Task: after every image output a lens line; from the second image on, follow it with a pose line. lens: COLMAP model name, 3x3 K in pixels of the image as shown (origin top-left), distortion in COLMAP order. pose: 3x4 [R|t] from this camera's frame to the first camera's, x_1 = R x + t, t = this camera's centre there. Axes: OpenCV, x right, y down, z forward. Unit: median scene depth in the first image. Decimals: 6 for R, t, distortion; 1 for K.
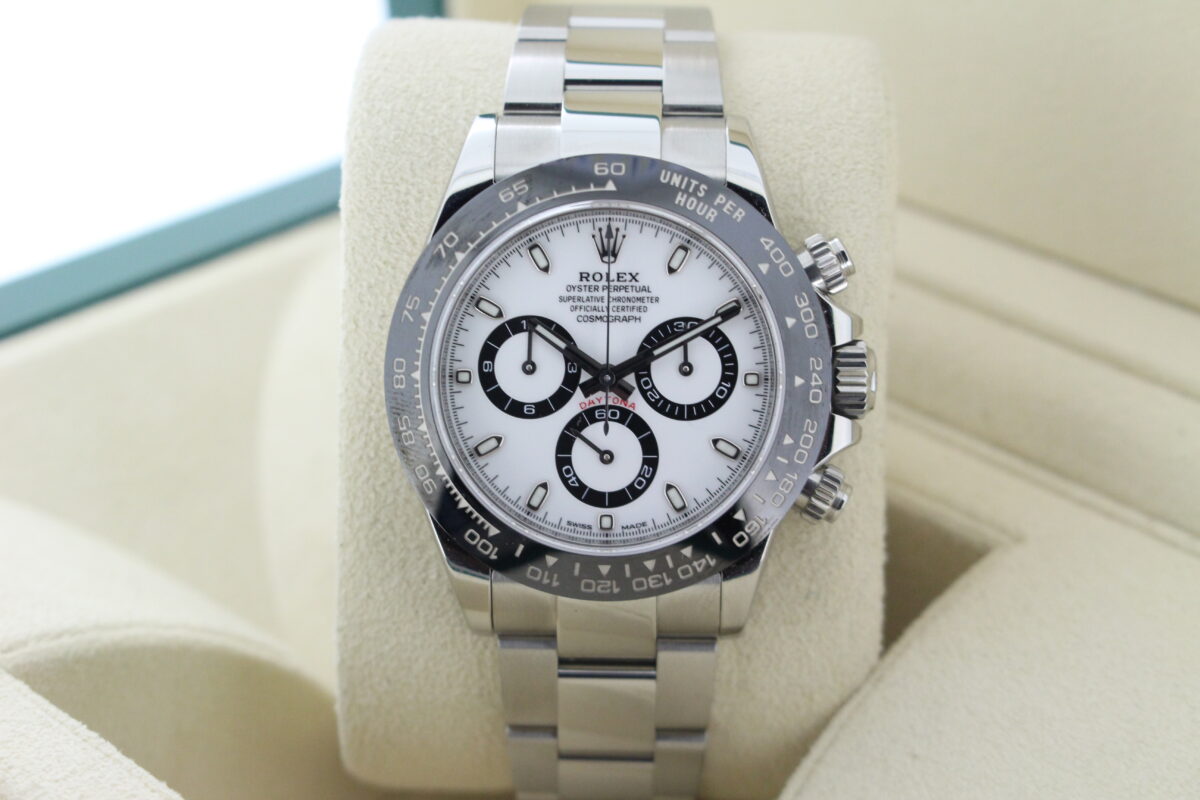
lens RADIAL K [[1864.3, 0, 600.0], [0, 1864.3, 400.0], [0, 0, 1]] dist [-0.030754, -0.010007]
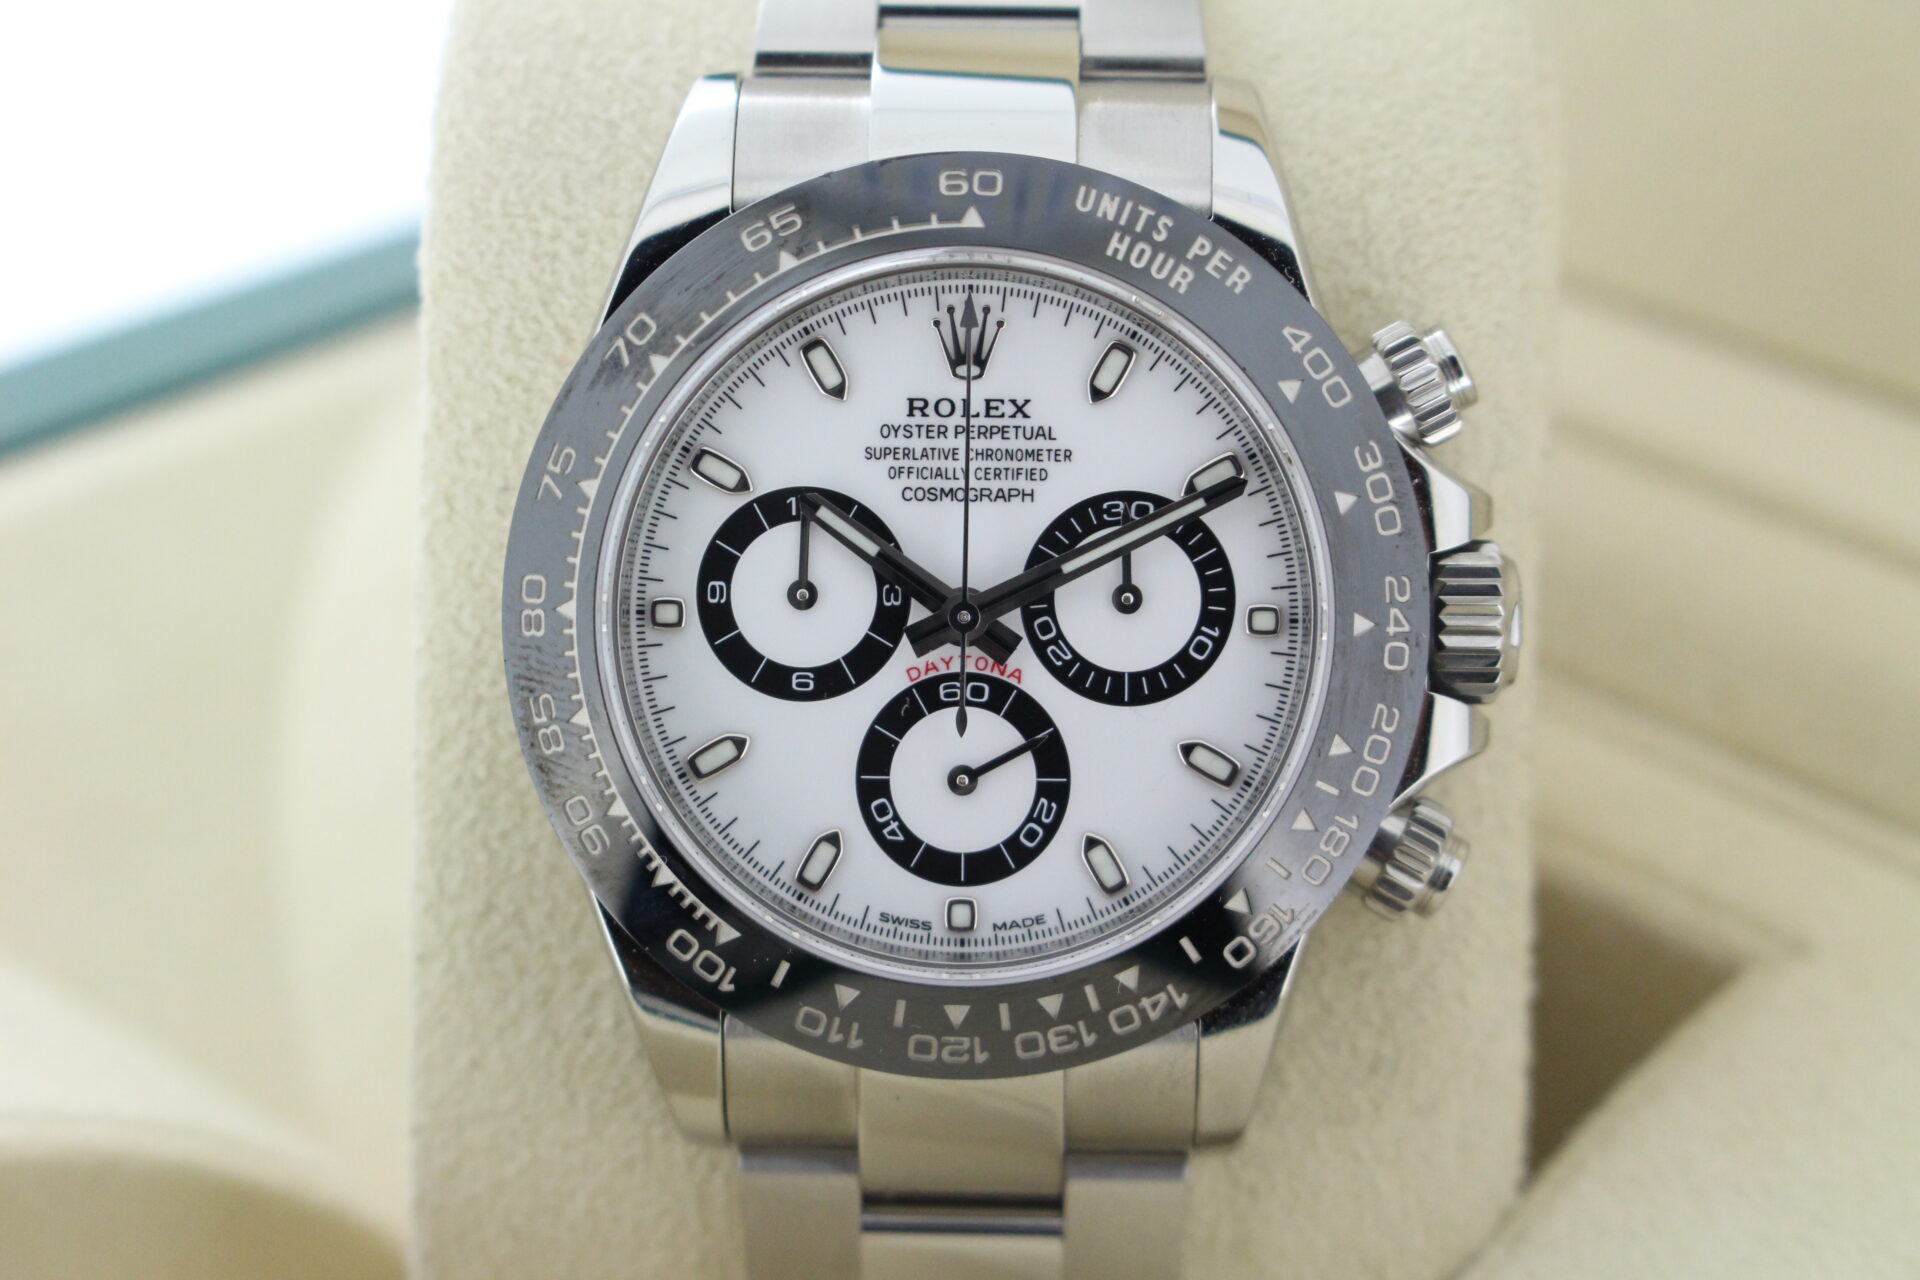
lens RADIAL K [[3254.7, 0, 960.0], [0, 3254.7, 640.0], [0, 0, 1]] dist [0.018159, 0.017644]
pose [[0.999994, 0.003508, 0.000571, 0.002335], [-0.003503, 0.999959, -0.008351, 0.001236], [-0.000600, 0.008349, 0.999965, 0.156867]]
